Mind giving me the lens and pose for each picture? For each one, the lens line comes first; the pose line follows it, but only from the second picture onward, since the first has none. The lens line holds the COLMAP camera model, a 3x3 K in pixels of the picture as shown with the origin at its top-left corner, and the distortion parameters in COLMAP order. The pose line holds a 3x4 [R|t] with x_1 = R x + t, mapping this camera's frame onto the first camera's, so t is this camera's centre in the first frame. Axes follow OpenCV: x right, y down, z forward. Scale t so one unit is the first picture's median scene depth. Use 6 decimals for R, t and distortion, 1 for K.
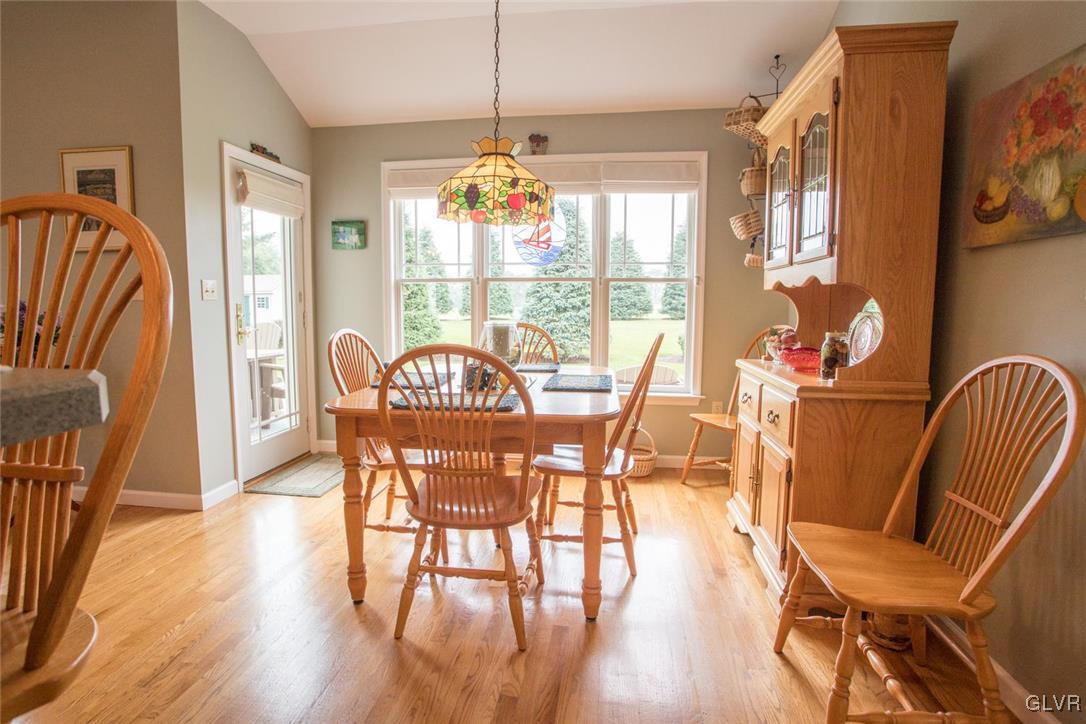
lens RADIAL K [[547.6, 0, 546.6], [0, 547.6, 362.0], [0, 0, 1]] dist [-0.007258, -0.000845]
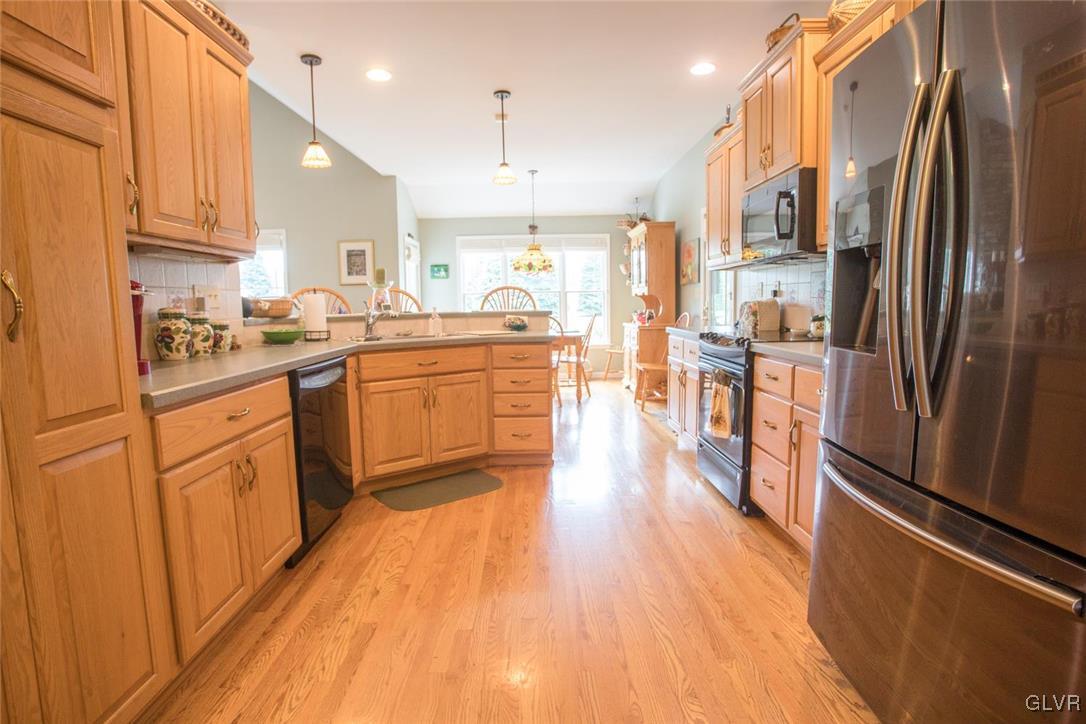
lens RADIAL K [[547.6, 0, 540.9], [0, 547.6, 358.7], [0, 0, 1]] dist [-0.007258, -0.000845]
pose [[0.989170, -0.034825, 0.142581, -0.331474], [0.035966, 0.999338, -0.005432, 0.131422], [-0.142297, 0.010501, 0.989768, -1.210117]]
